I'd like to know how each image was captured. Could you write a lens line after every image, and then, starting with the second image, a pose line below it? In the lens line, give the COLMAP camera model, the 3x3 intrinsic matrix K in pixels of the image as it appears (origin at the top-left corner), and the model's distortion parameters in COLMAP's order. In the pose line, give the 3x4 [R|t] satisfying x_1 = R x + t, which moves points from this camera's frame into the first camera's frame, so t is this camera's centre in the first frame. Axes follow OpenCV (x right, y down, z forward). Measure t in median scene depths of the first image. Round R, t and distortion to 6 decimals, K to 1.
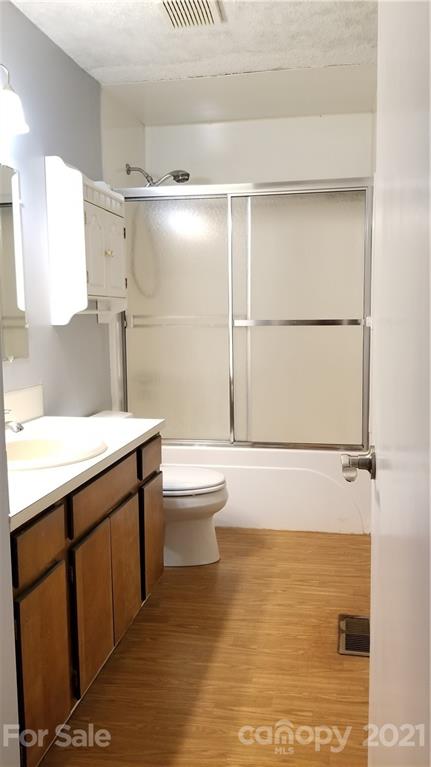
lens RADIAL K [[605.9, 0, 235.0], [0, 605.9, 378.6], [0, 0, 1]] dist [0.084824, -0.172670]
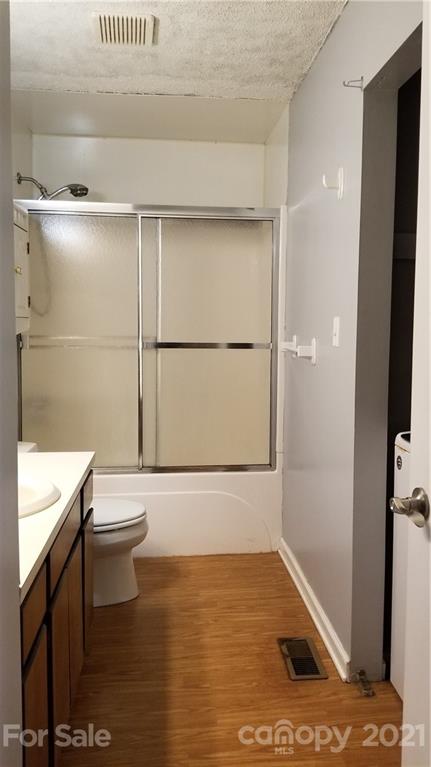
lens RADIAL K [[603.7, 0, 243.5], [0, 603.7, 368.3], [0, 0, 1]] dist [0.062318, -0.118019]
pose [[0.959052, -0.003291, 0.283210, -0.148801], [0.012728, 0.999423, -0.031488, -0.026825], [-0.282943, 0.033803, 0.958541, 0.033432]]
